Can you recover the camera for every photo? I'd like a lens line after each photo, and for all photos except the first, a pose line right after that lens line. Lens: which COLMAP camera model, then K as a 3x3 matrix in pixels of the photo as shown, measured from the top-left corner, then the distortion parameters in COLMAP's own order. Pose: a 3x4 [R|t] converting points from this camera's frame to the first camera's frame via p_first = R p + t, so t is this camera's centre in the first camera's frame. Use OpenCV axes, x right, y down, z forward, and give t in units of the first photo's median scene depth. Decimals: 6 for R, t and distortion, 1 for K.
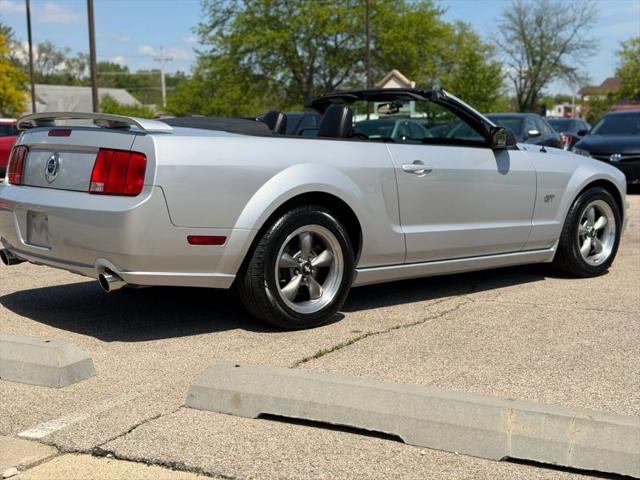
lens RADIAL K [[898.6, 0, 320.0], [0, 898.6, 240.0], [0, 0, 1]] dist [0.123768, -0.088596]
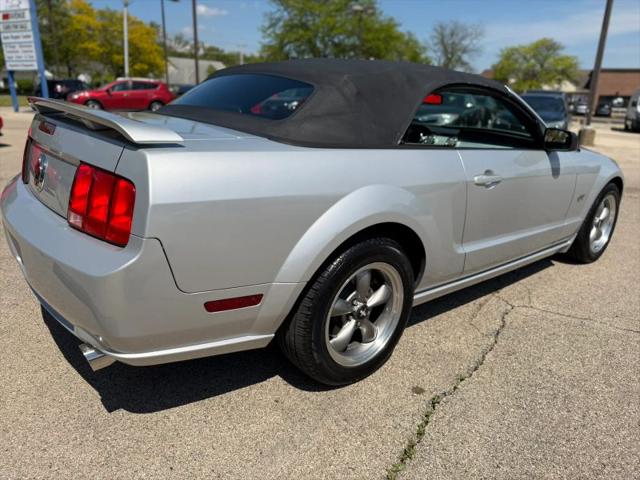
lens RADIAL K [[462.5, 0, 321.9], [0, 462.5, 246.5], [0, 0, 1]] dist [-0.000259, 0.001138]
pose [[0.998836, 0.047611, 0.007772, -0.044542], [-0.048196, 0.977921, 0.203341, -0.085266], [0.002081, -0.203479, 0.979077, 0.470438]]
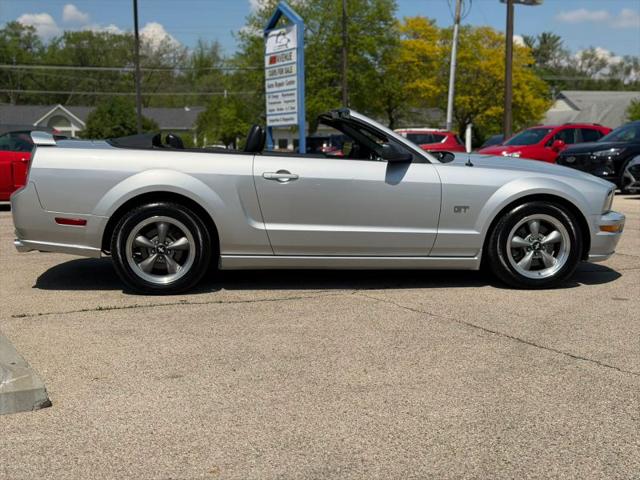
lens RADIAL K [[898.6, 0, 320.0], [0, 898.6, 240.0], [0, 0, 1]] dist [0.123768, -0.088596]
pose [[0.835884, 0.066770, -0.544830, 0.698165], [-0.069879, 0.997442, 0.015030, -0.014233], [0.544440, 0.025509, 0.838412, 0.015938]]
